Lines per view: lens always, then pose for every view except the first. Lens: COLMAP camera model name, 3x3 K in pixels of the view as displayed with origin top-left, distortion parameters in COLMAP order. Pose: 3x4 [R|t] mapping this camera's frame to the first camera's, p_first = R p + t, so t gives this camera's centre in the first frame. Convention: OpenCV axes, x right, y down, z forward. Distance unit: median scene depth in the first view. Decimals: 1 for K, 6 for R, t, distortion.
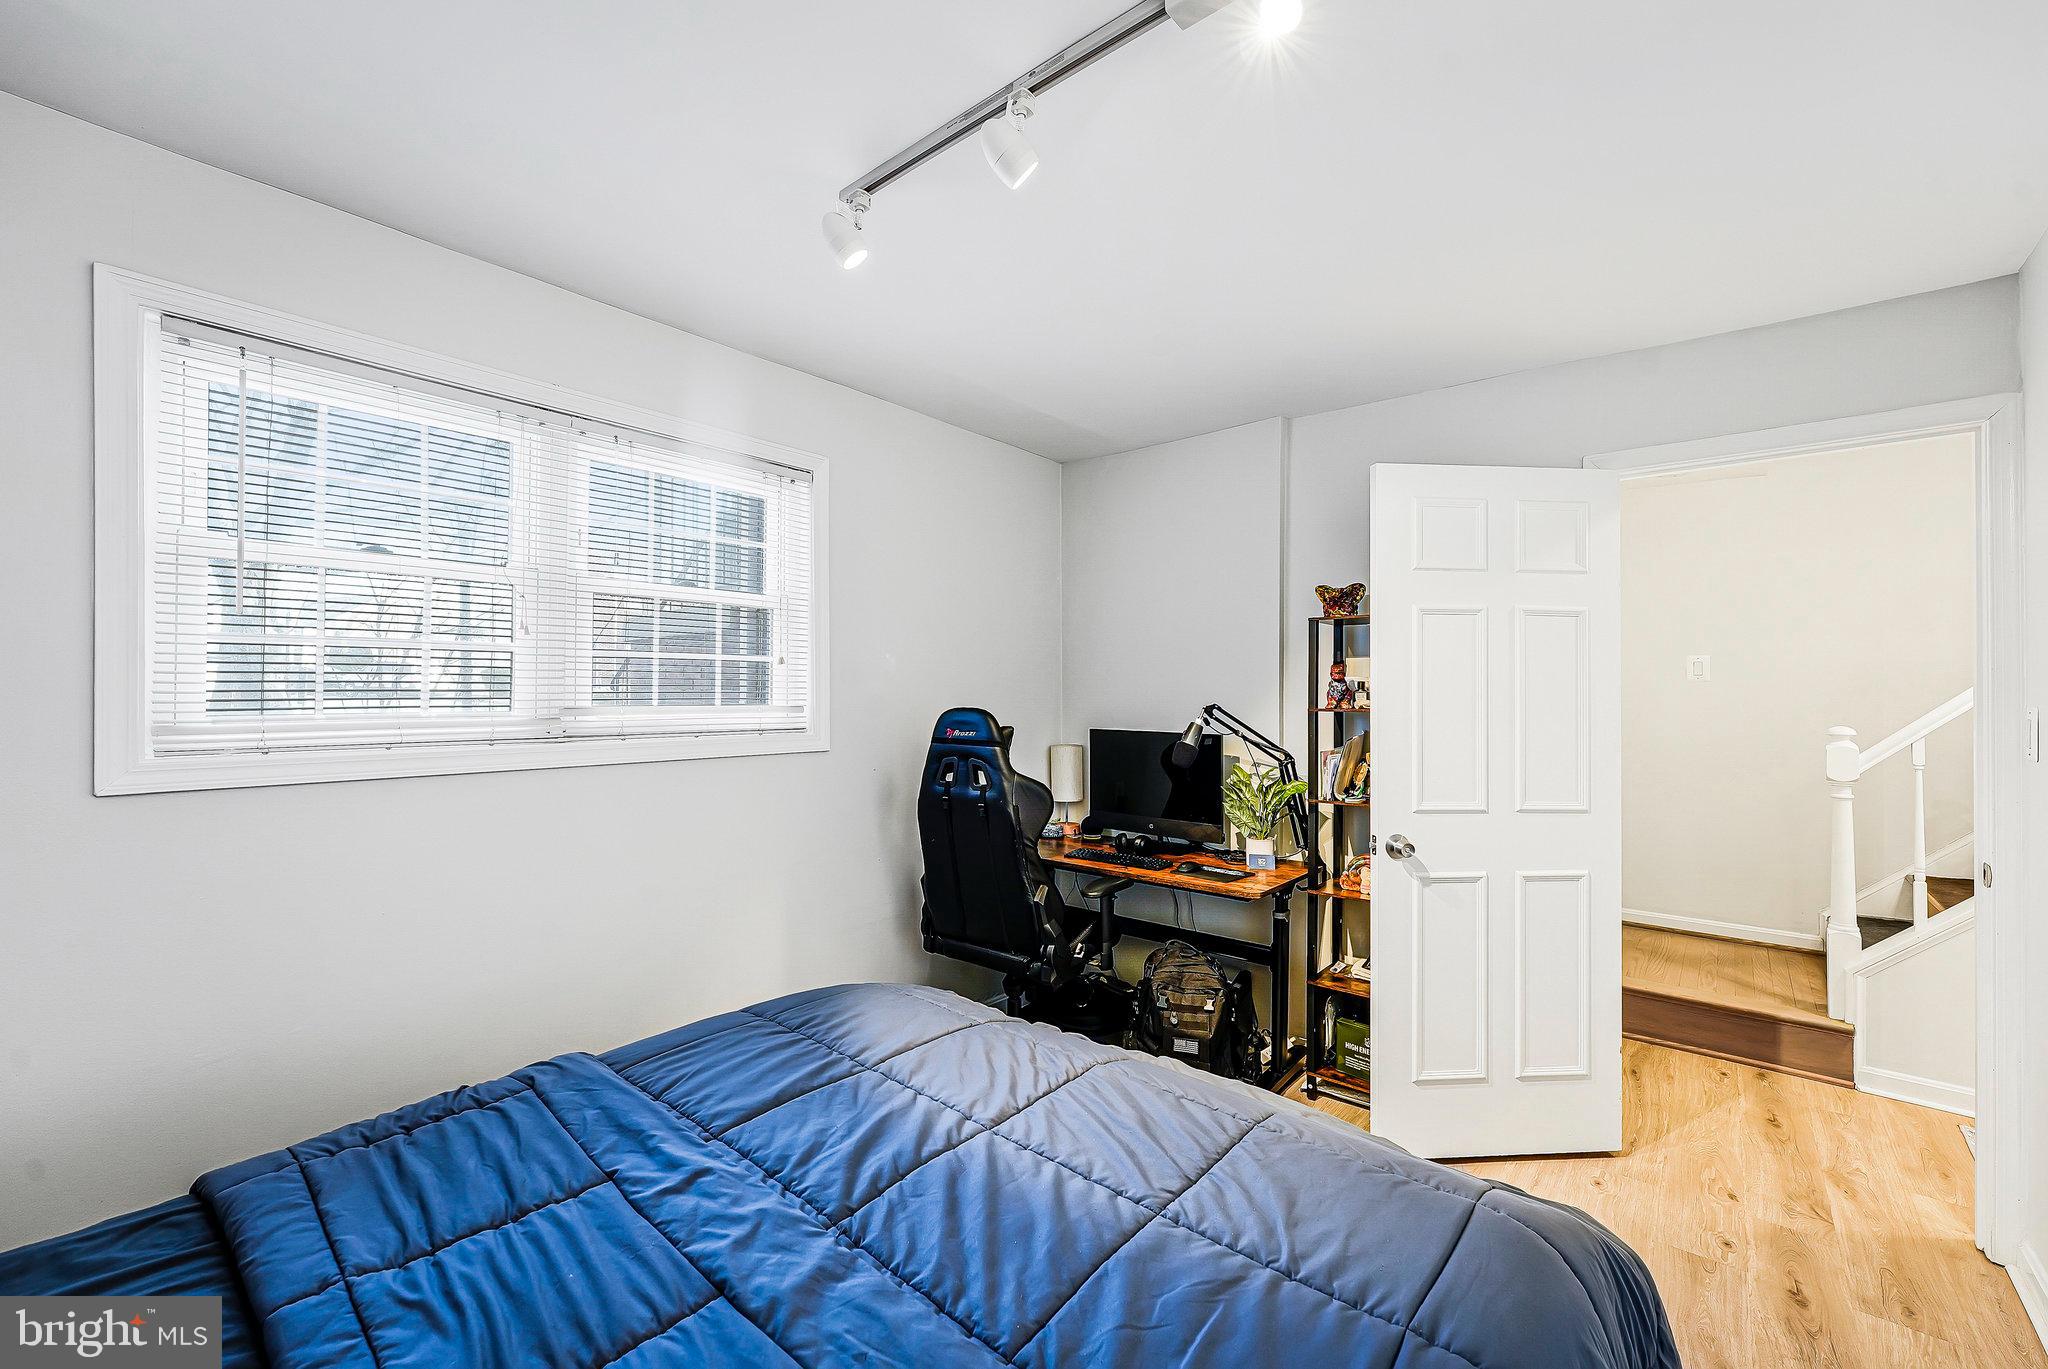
lens RADIAL K [[843.4, 0, 1024.0], [0, 843.4, 684.5], [0, 0, 1]] dist [-0.000899, 0.000239]
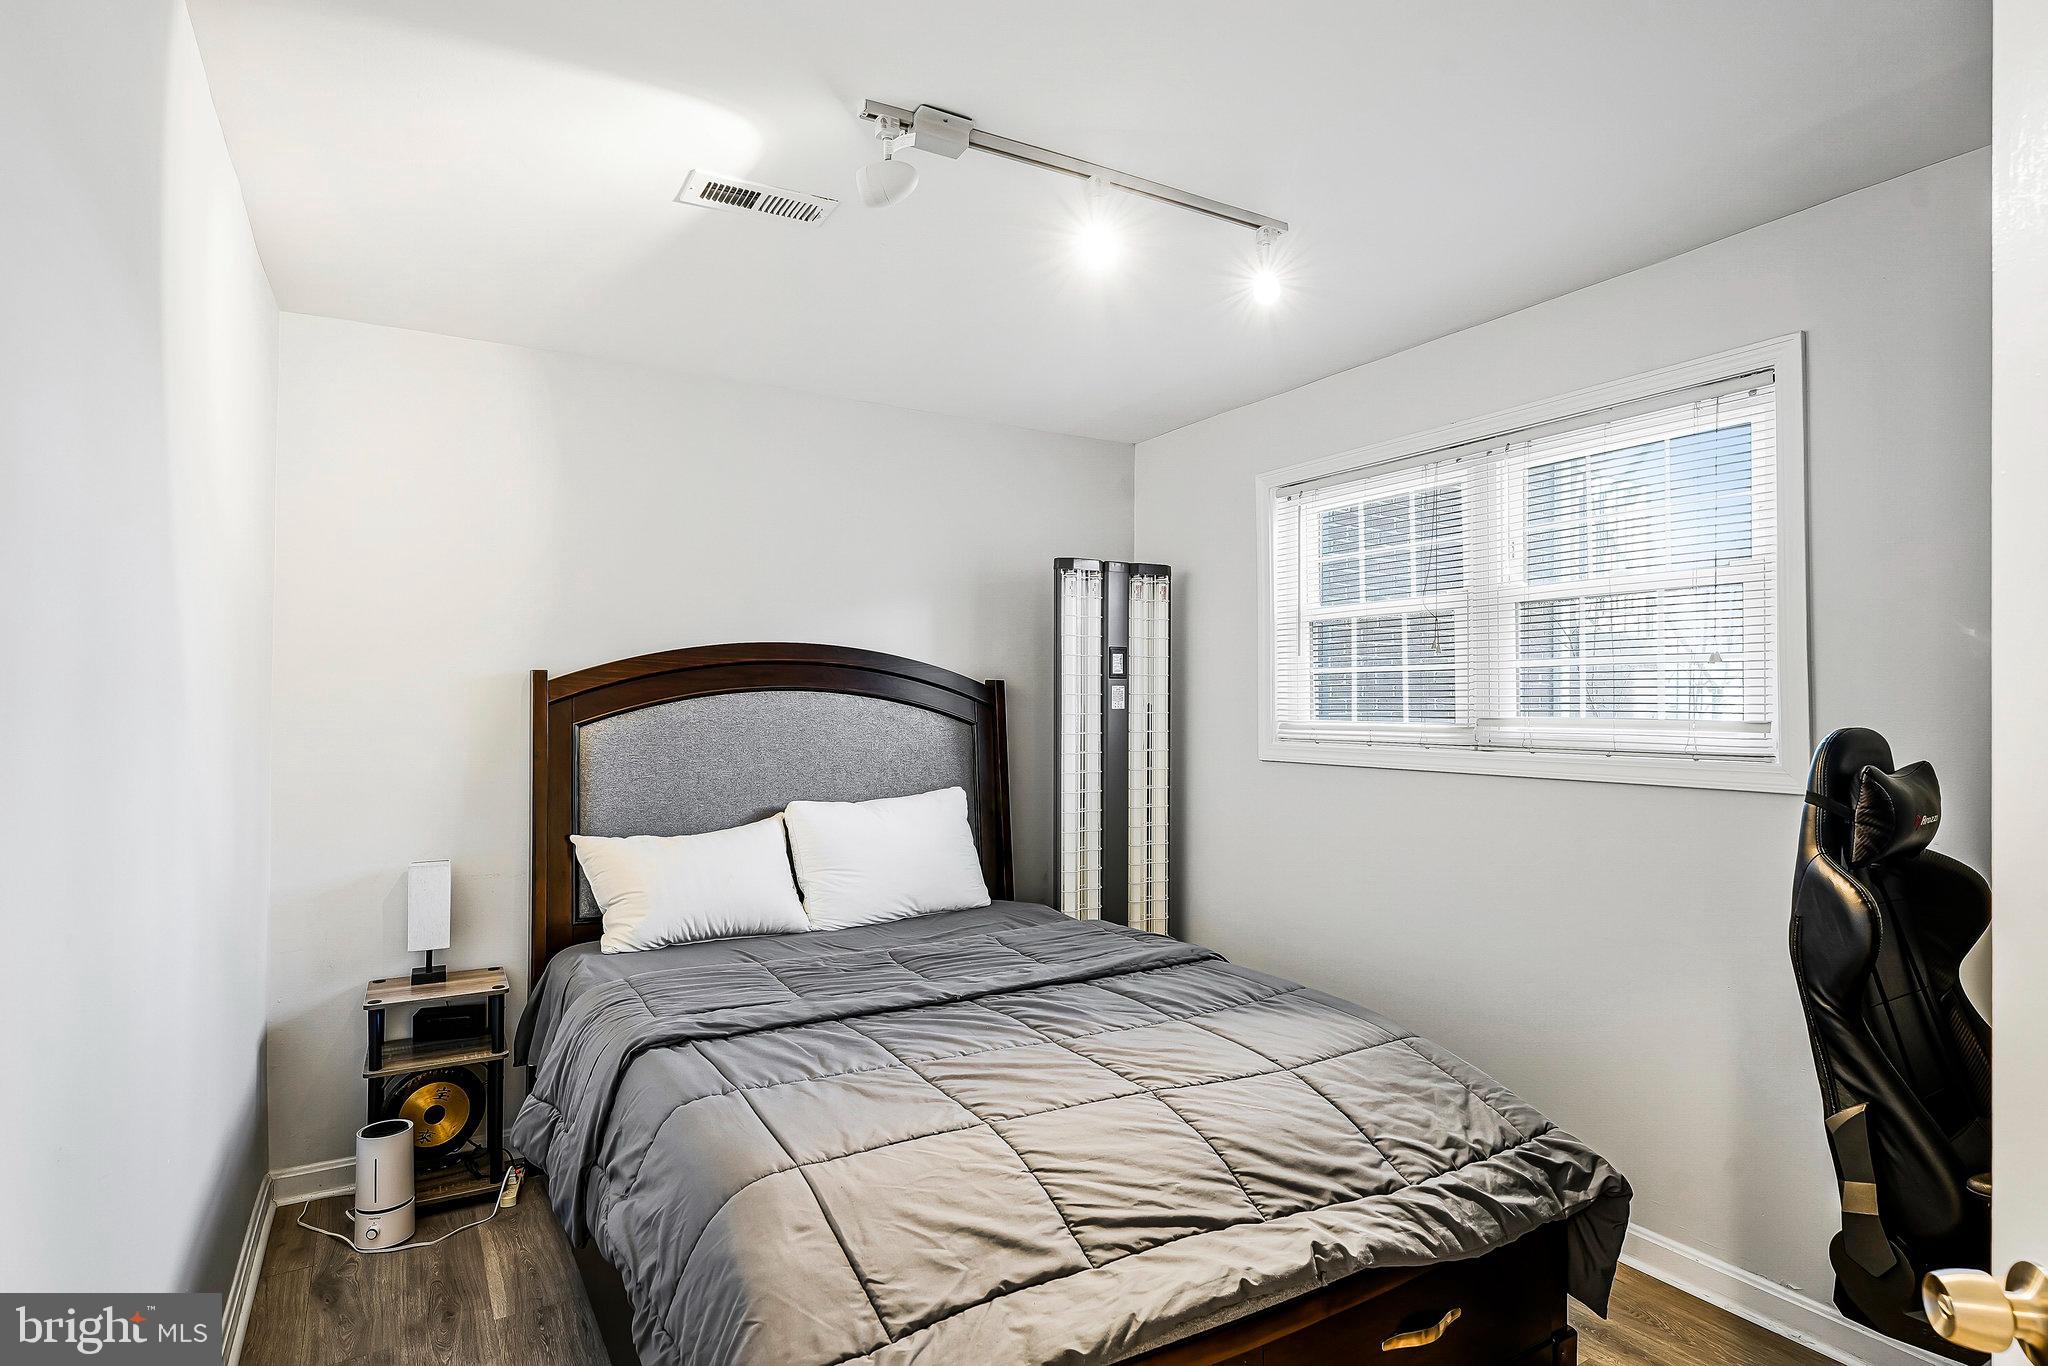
lens RADIAL K [[1069.2, 0, 1024.0], [0, 1069.2, 683.0], [0, 0, 1]] dist [-0.000288, -0.000047]
pose [[-0.333482, -0.021934, -0.942501, 1.076888], [0.007559, 0.999635, -0.025938, 0.016396], [0.942726, -0.015774, -0.333194, 1.068951]]
